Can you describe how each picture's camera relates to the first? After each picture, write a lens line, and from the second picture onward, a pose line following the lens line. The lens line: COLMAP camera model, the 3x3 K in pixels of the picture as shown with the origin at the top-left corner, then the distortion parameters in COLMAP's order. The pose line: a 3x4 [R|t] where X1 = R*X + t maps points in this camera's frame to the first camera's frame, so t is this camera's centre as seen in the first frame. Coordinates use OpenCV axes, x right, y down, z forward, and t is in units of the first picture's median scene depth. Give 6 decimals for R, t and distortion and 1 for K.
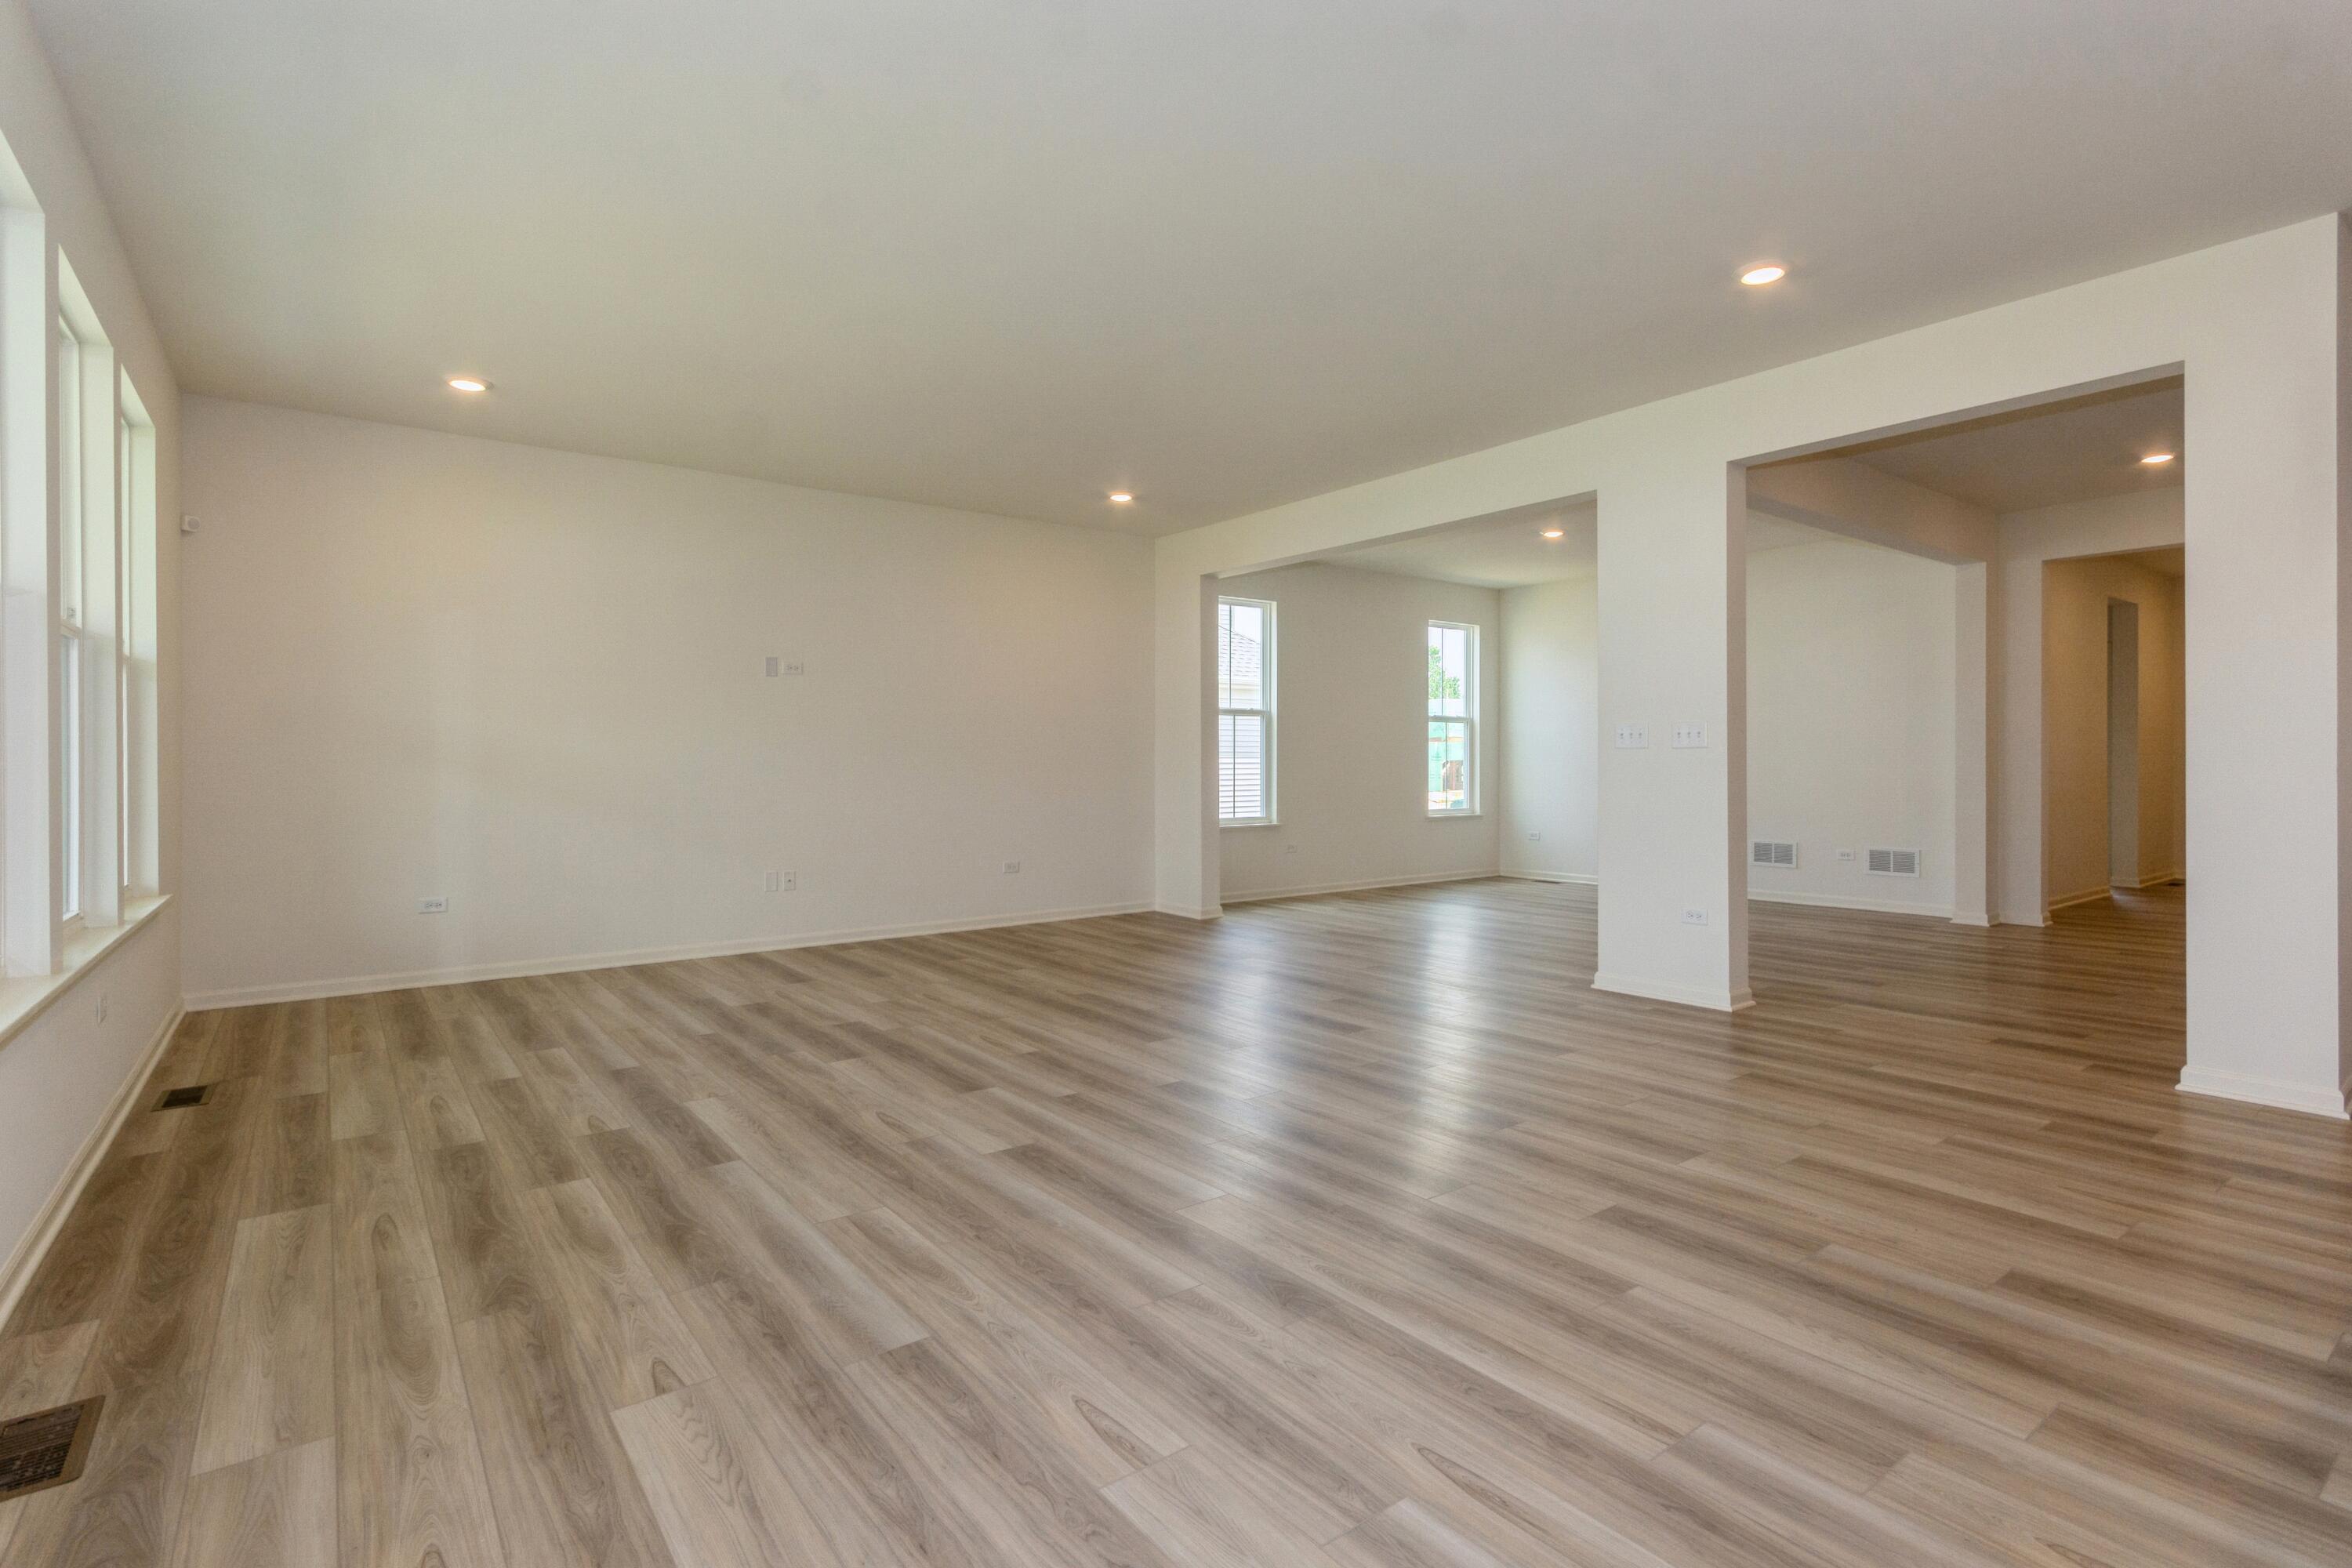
lens RADIAL K [[1094.6, 0, 1189.2], [0, 1094.6, 769.1], [0, 0, 1]] dist [0.021595, 0.000118]
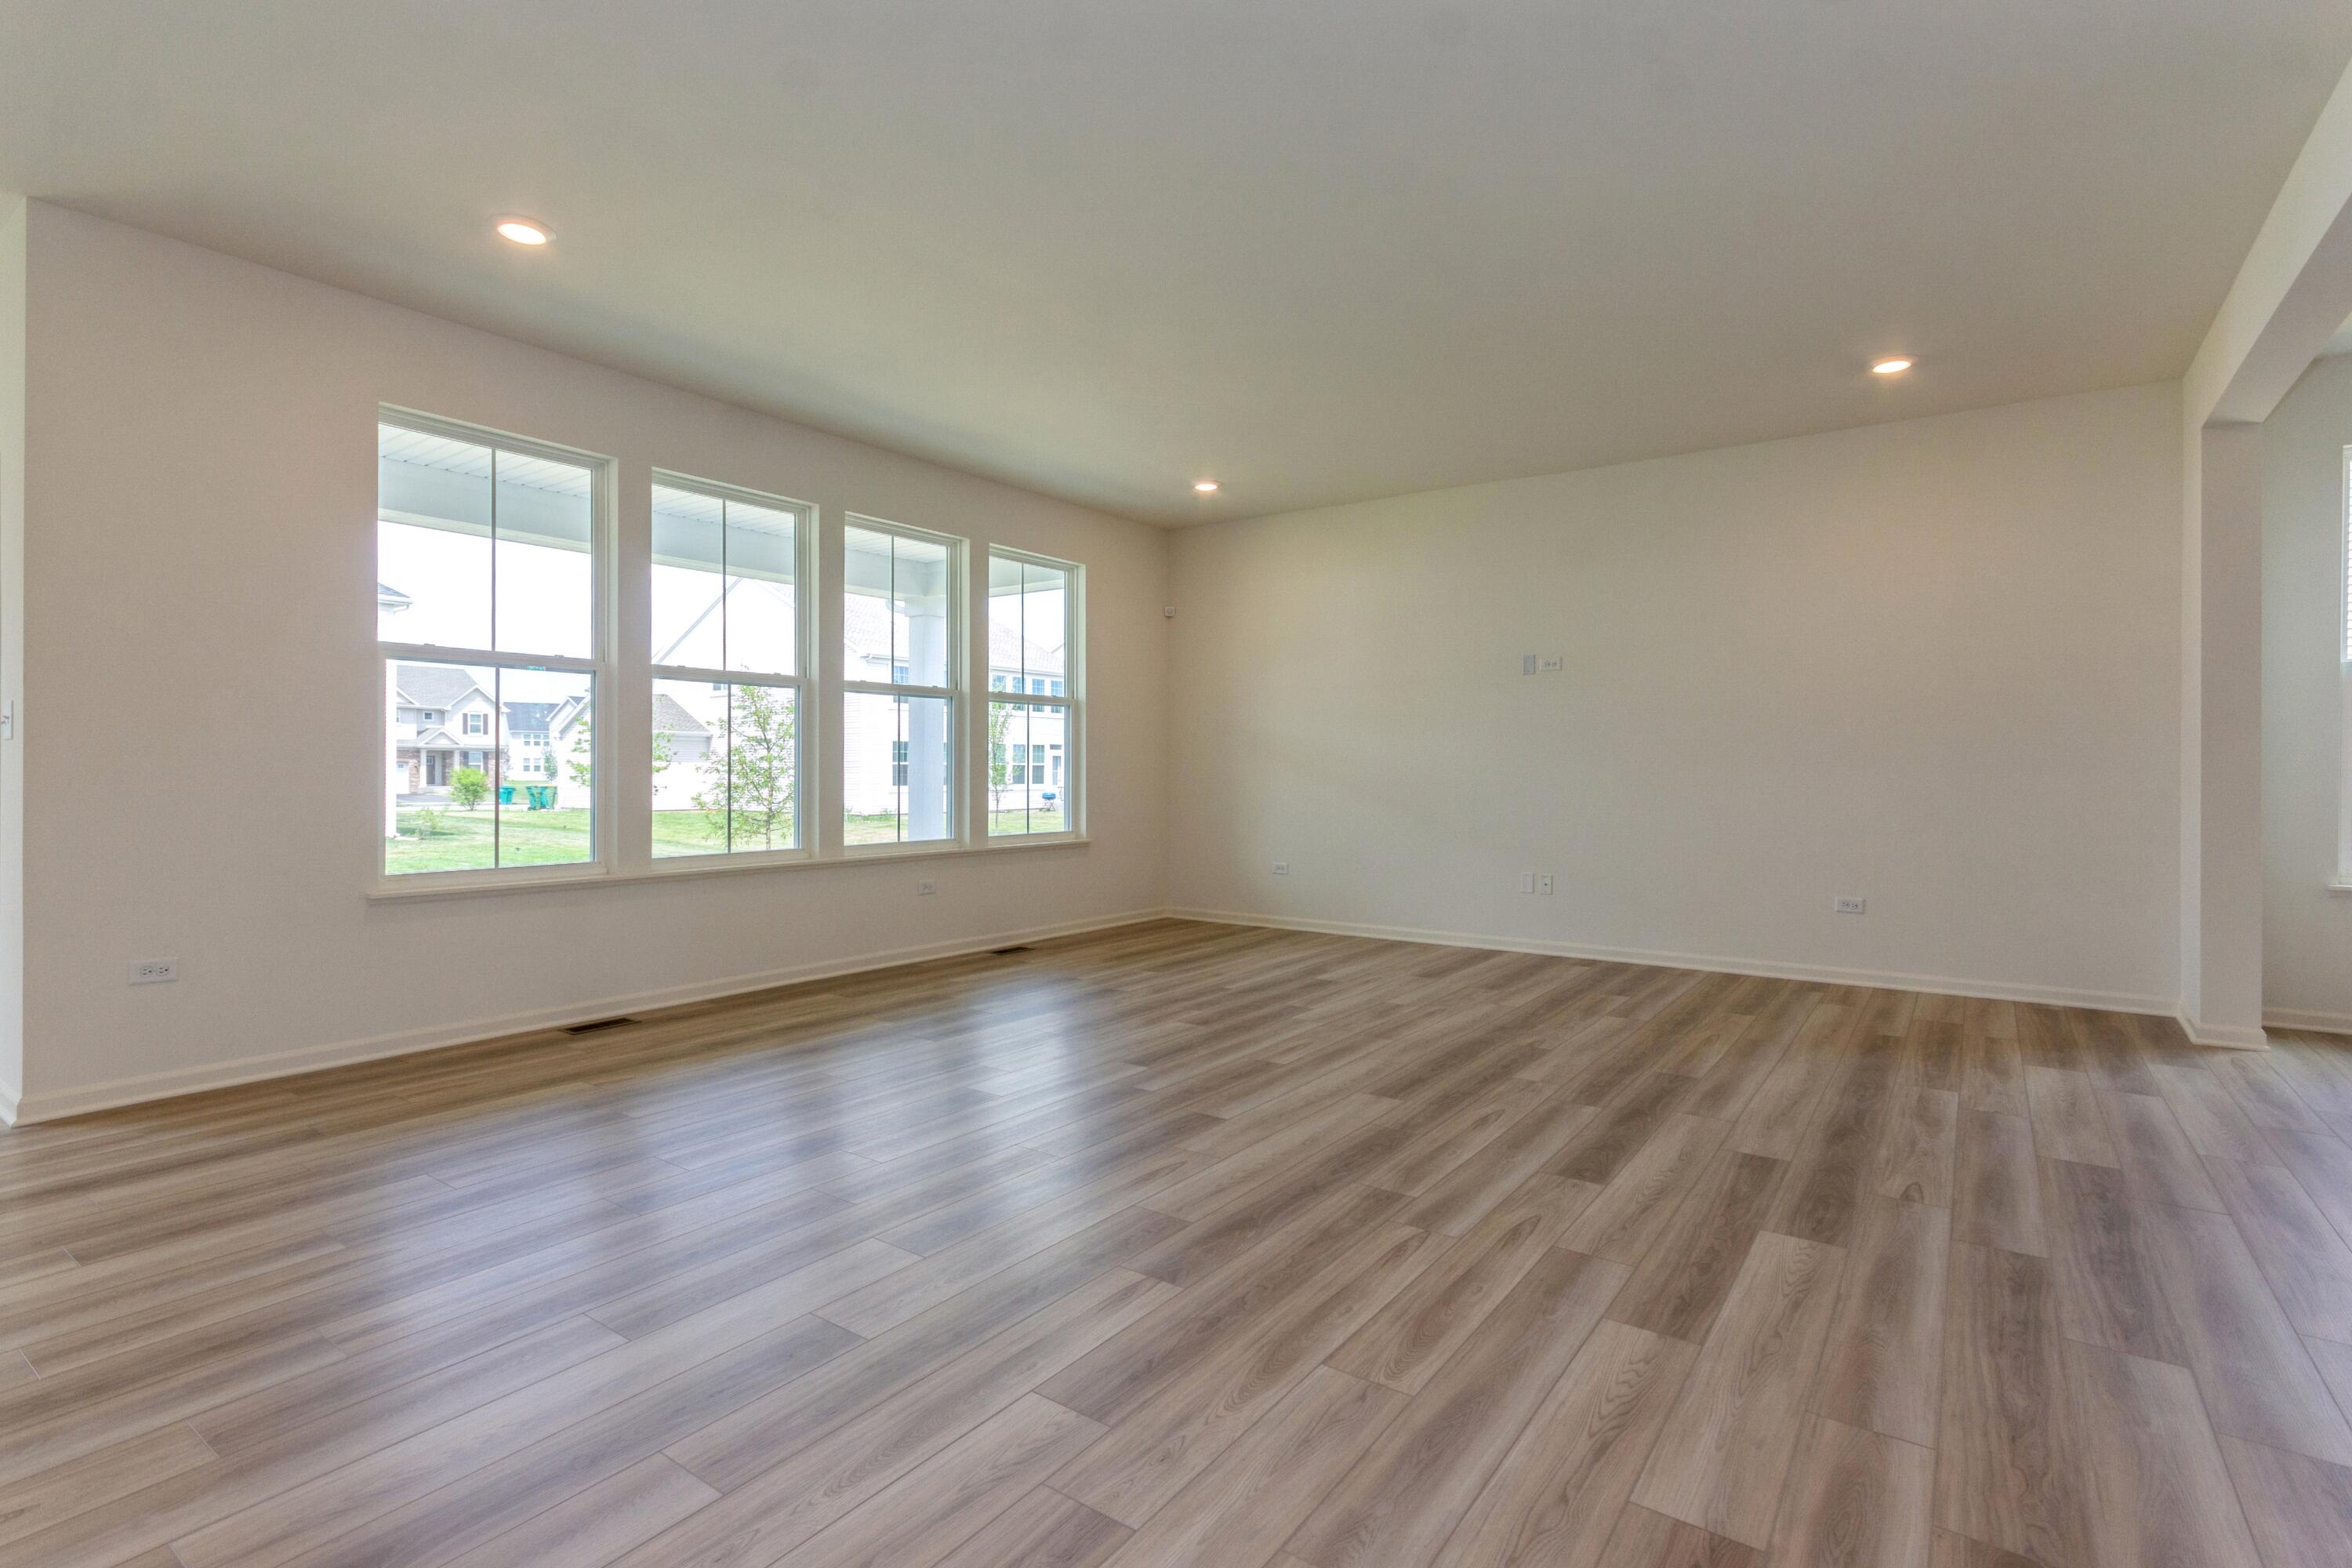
lens RADIAL K [[1115.6, 0, 1169.2], [0, 1115.6, 785.6], [0, 0, 1]] dist [0.012488, 0.000206]
pose [[0.282655, 0.017214, -0.959067, 1.130264], [-0.005037, 0.999852, 0.016462, -0.000525], [0.959208, 0.000178, 0.282700, 0.939198]]
